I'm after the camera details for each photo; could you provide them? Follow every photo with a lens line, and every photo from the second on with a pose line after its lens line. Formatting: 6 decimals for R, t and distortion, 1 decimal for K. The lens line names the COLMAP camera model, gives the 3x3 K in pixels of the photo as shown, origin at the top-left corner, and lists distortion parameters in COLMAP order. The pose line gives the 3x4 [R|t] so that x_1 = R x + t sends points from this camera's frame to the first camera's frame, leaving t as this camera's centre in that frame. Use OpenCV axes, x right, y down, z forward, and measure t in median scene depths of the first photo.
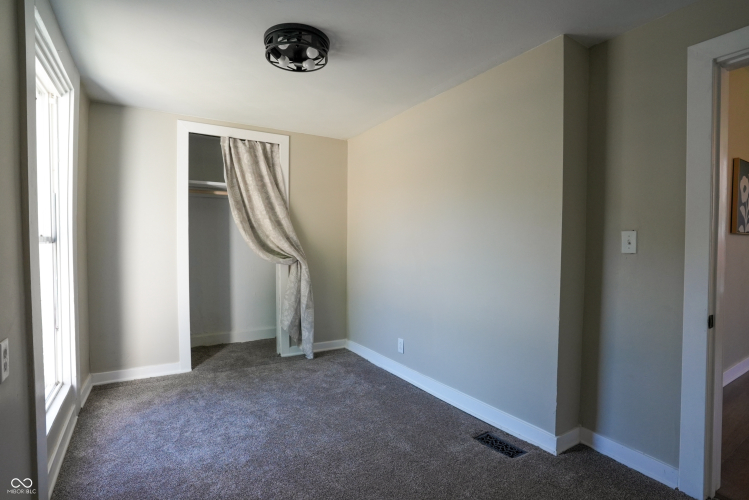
lens RADIAL K [[373.5, 0, 371.5], [0, 373.5, 248.3], [0, 0, 1]] dist [-0.079255, 0.037162]
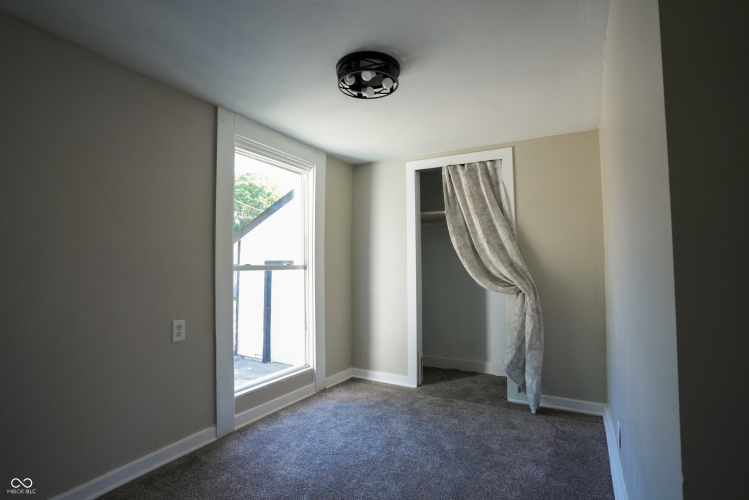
lens RADIAL K [[373.5, 0, 371.5], [0, 373.5, 248.3], [0, 0, 1]] dist [-0.079255, 0.037162]
pose [[0.485378, -0.051132, -0.872808, 0.387615], [-0.012002, 0.997805, -0.065129, -0.002468], [0.874222, 0.042087, 0.483698, 0.312007]]
